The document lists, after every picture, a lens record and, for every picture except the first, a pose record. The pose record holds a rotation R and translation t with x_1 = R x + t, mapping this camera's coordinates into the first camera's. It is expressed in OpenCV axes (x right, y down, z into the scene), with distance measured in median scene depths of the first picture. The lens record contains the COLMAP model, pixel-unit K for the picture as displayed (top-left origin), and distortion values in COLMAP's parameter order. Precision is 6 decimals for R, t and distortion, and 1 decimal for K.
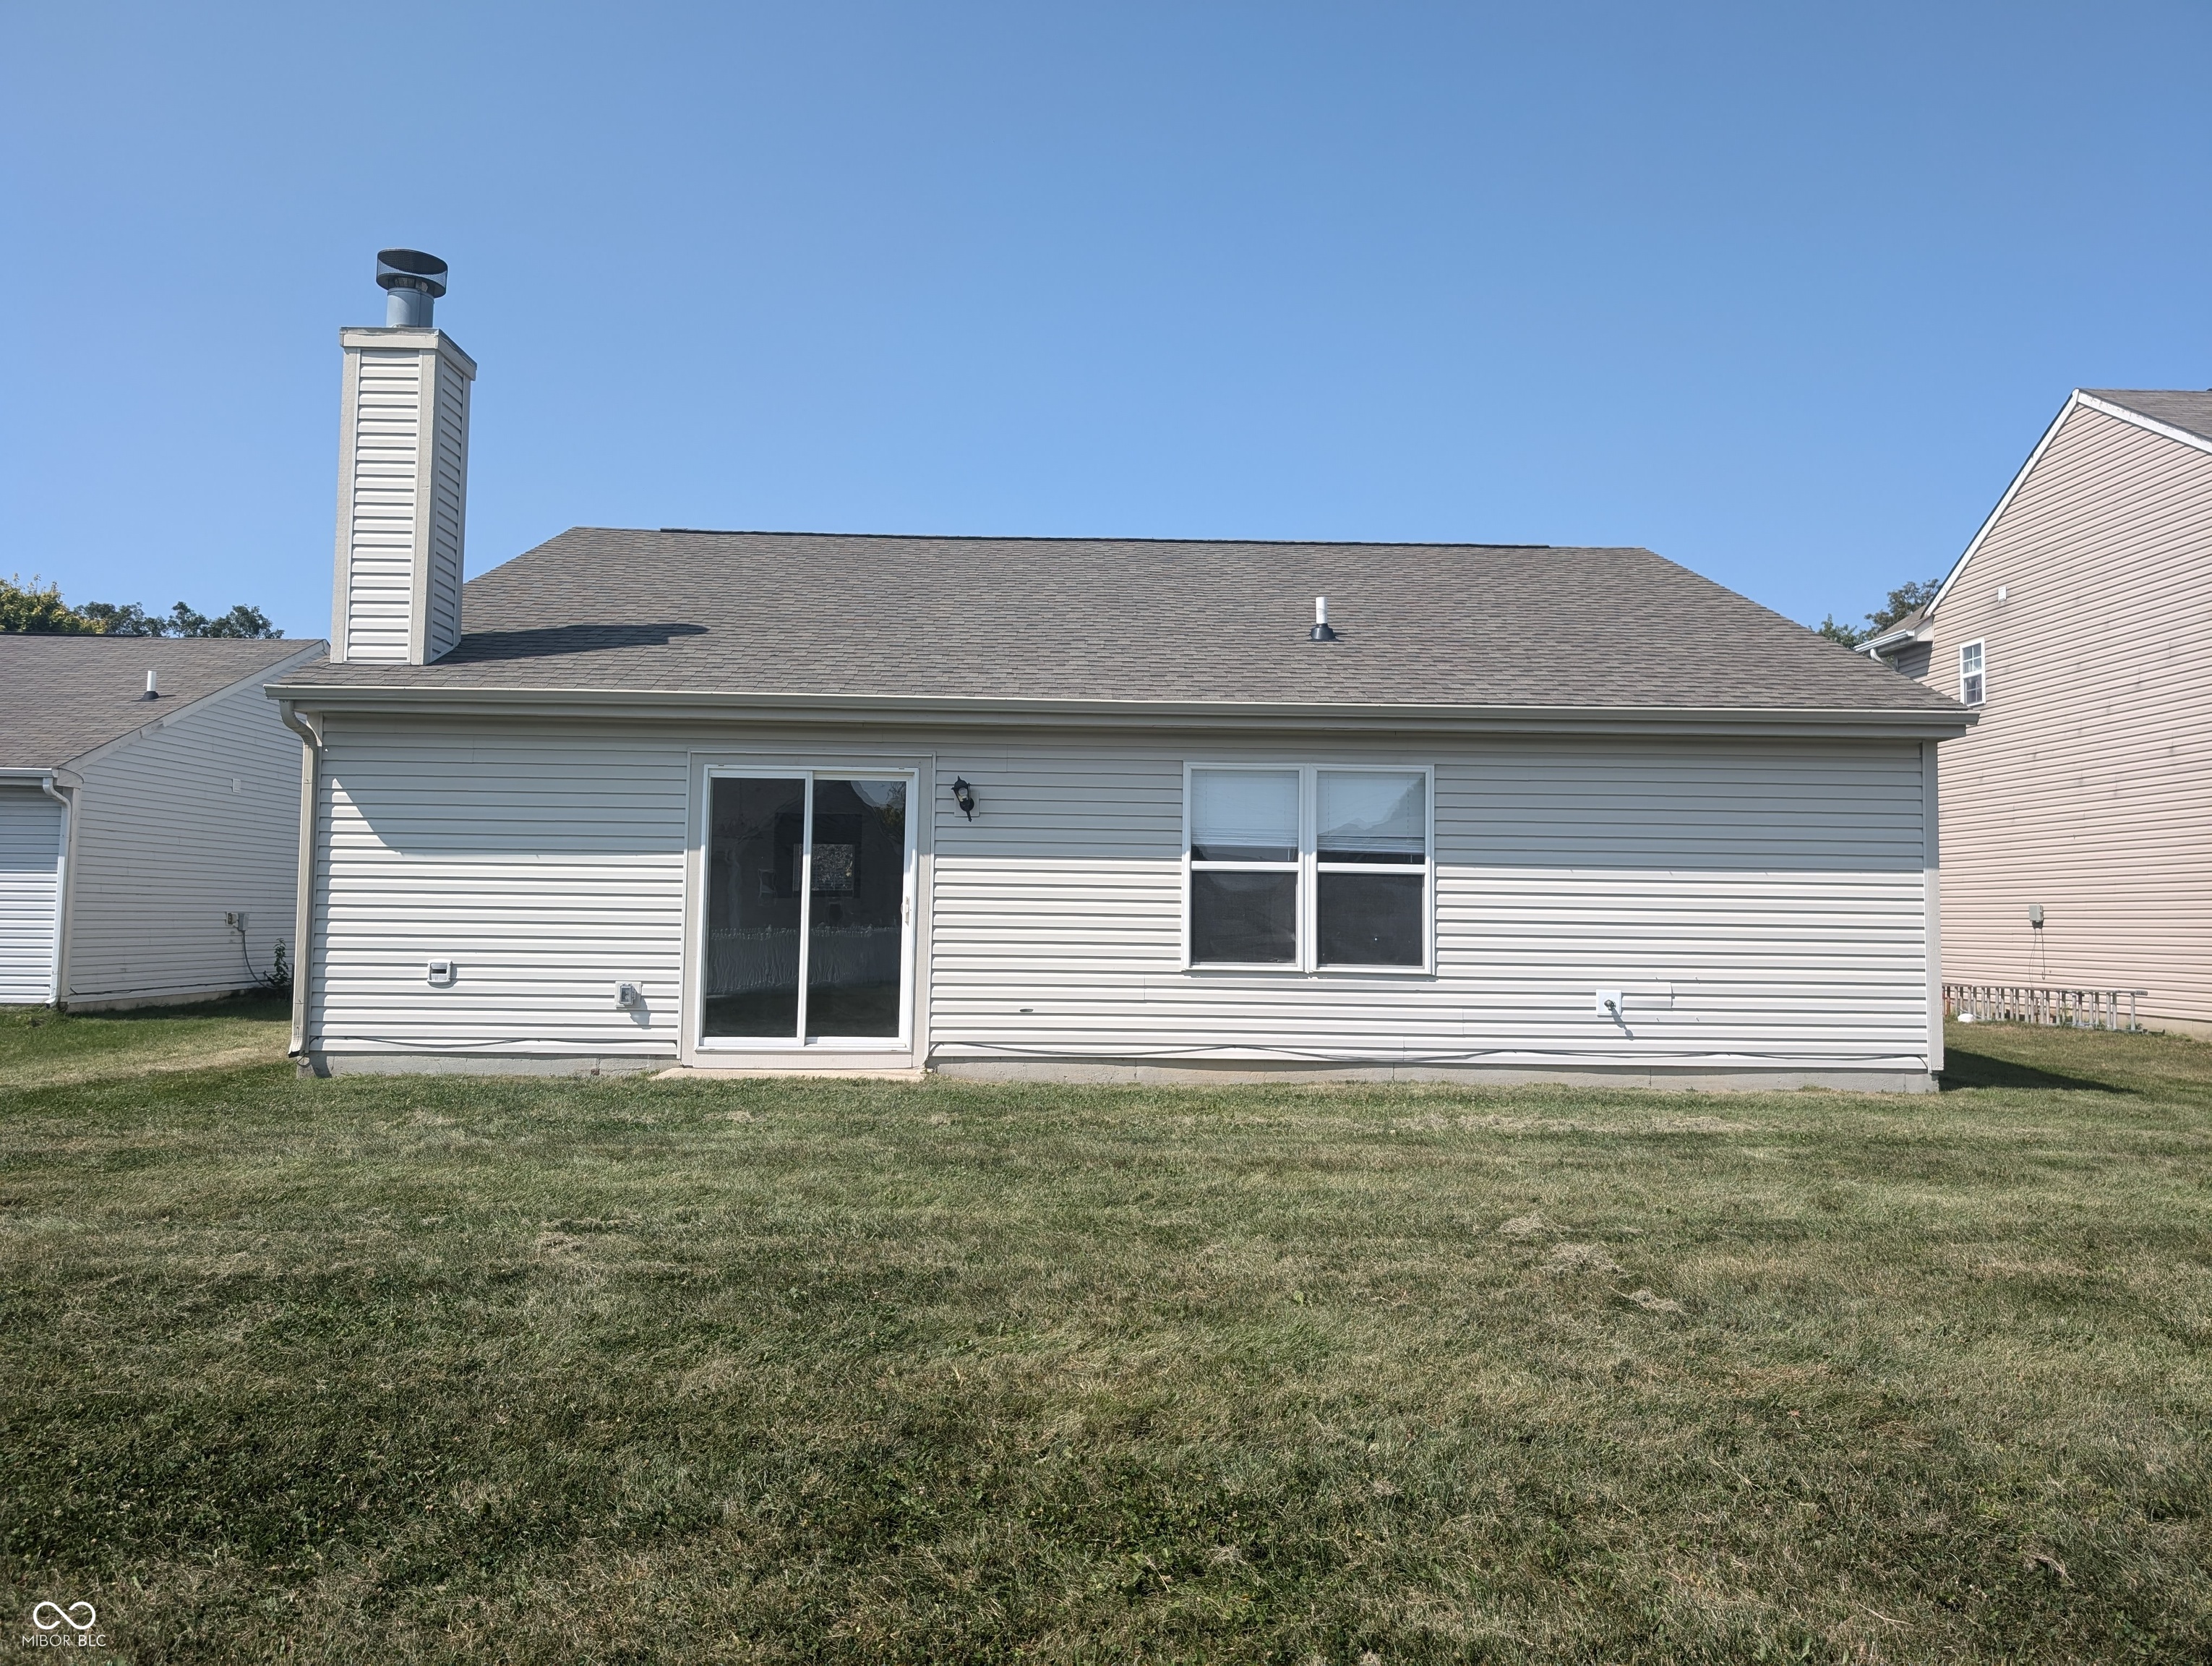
lens RADIAL K [[1599.8, 0, 1103.5], [0, 1599.8, 839.0], [0, 0, 1]] dist [0.009990, -0.003602]
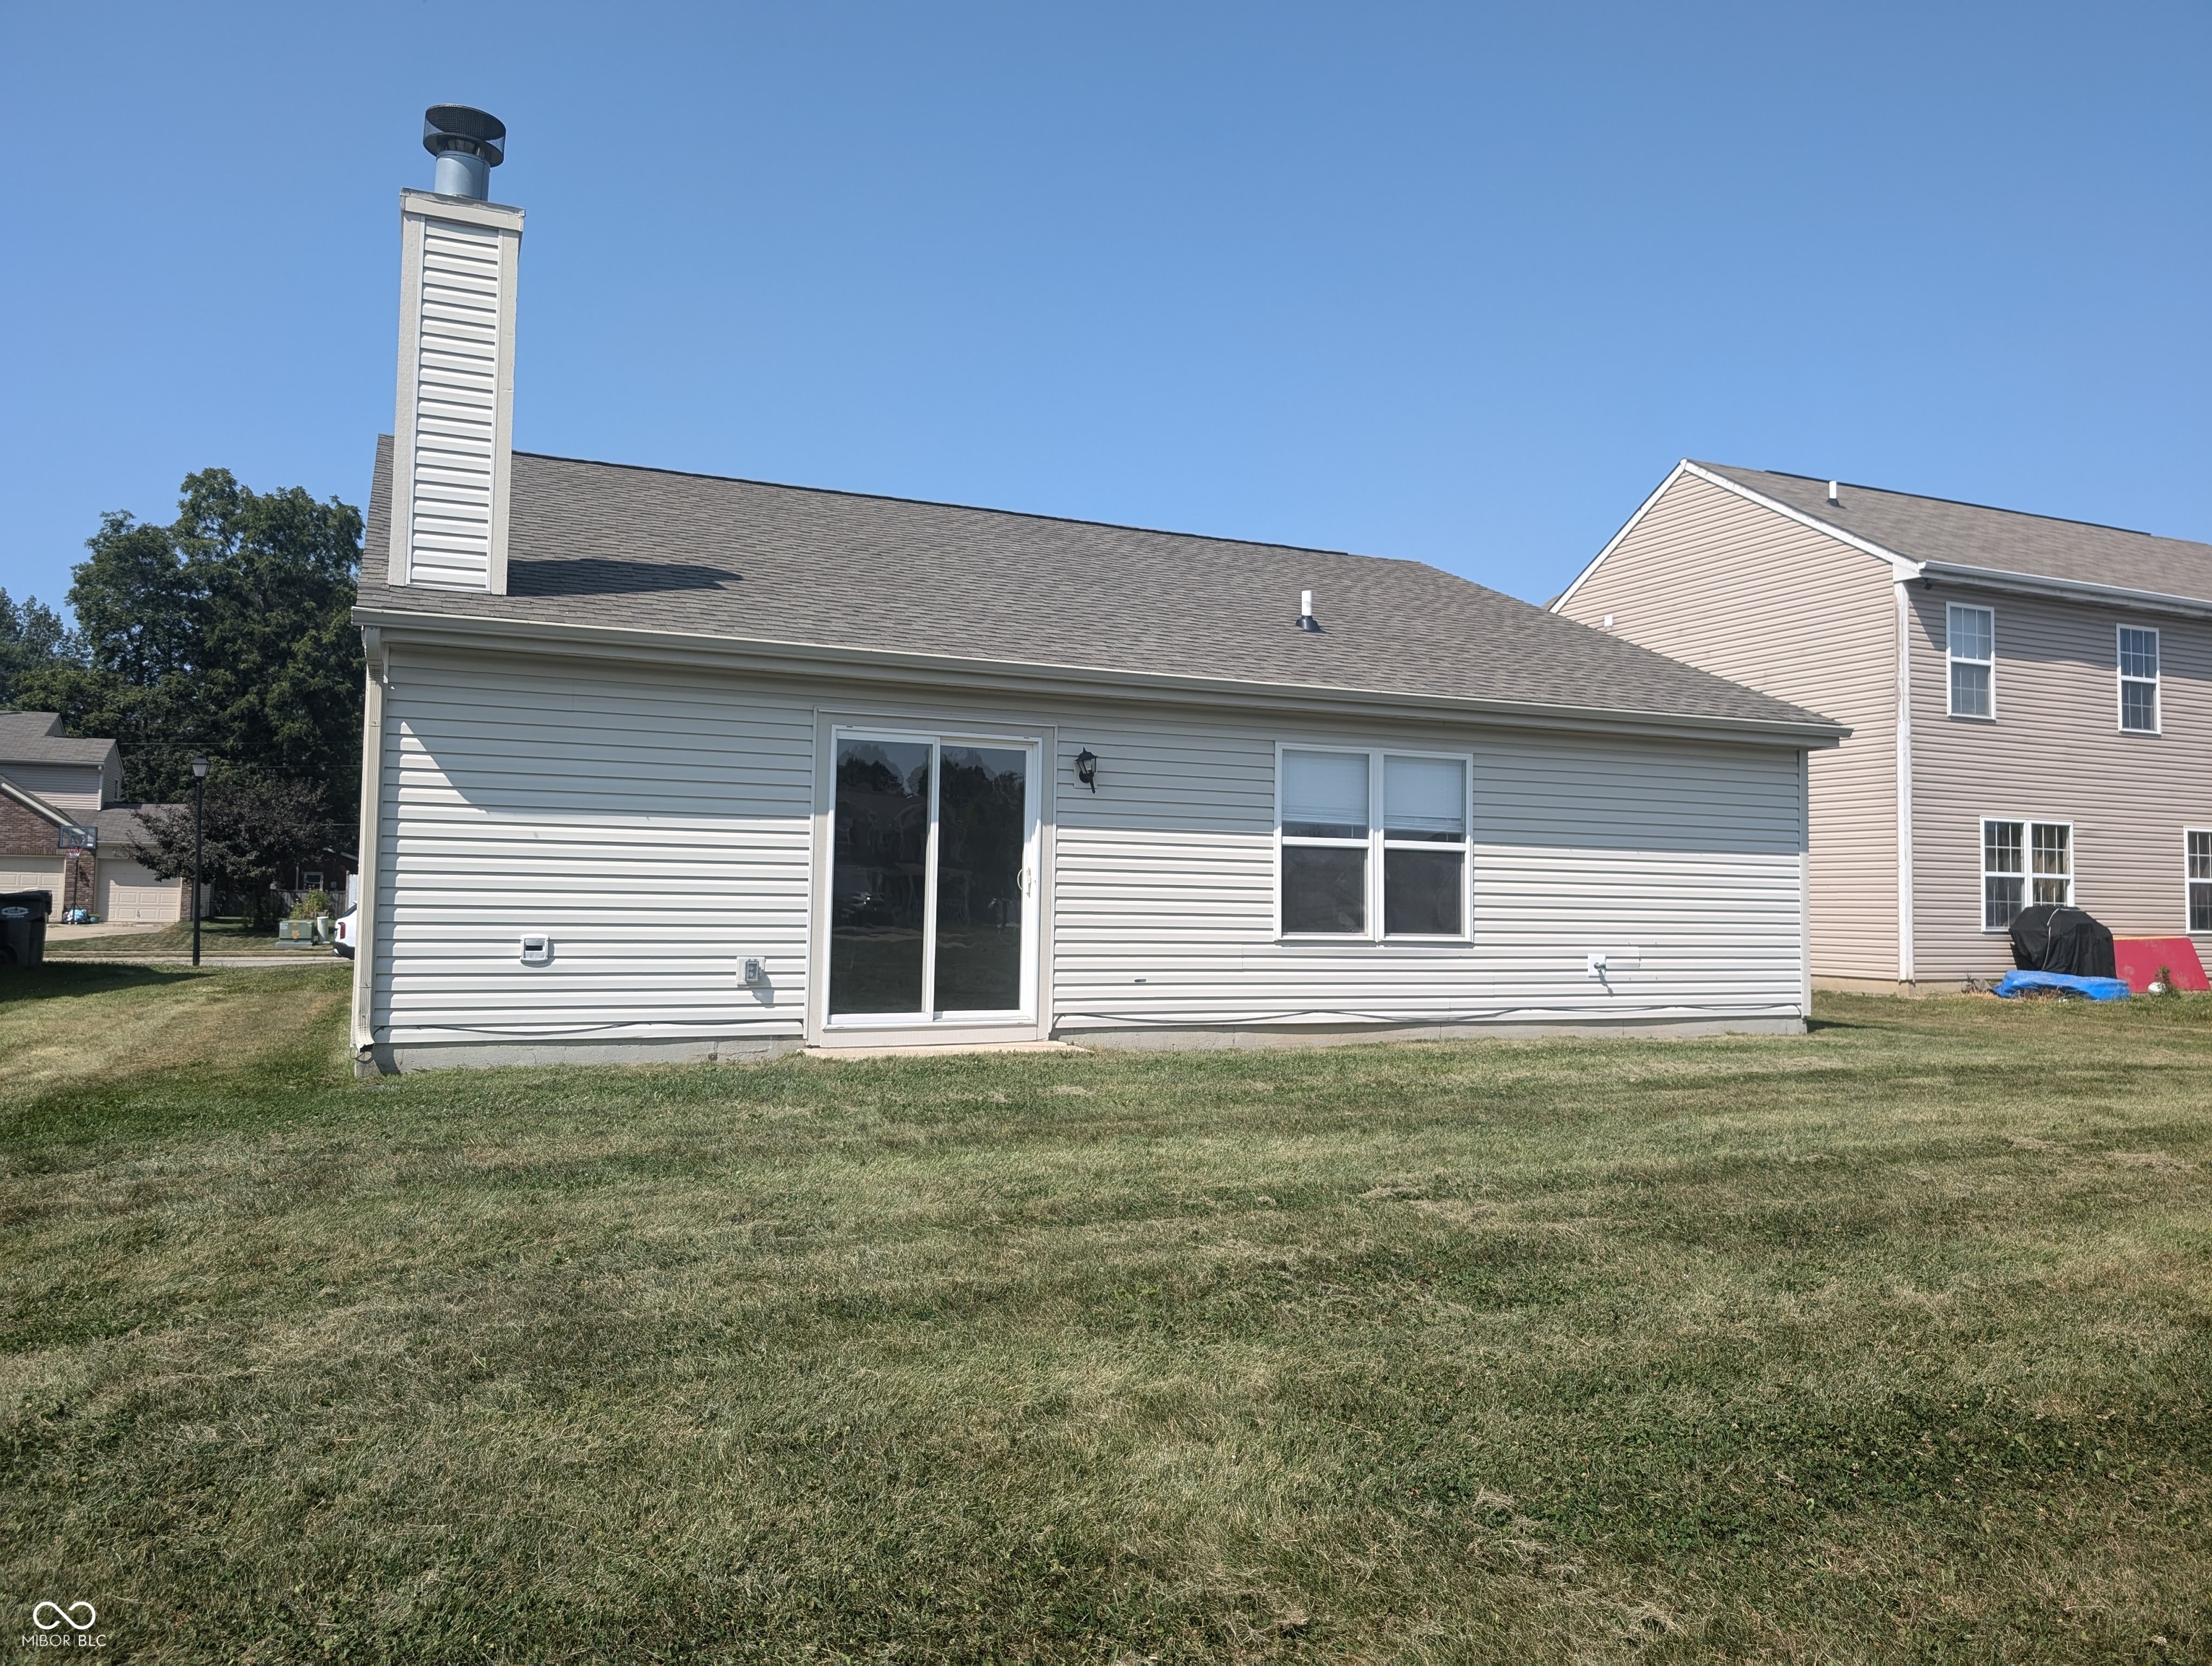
lens RADIAL K [[1599.8, 0, 1096.2], [0, 1599.8, 824.5], [0, 0, 1]] dist [0.009990, -0.003602]
pose [[0.921067, 0.020088, 0.388887, -0.469662], [-0.024697, 0.999671, 0.006856, 0.001706], [-0.388621, -0.015919, 0.921260, 0.075872]]
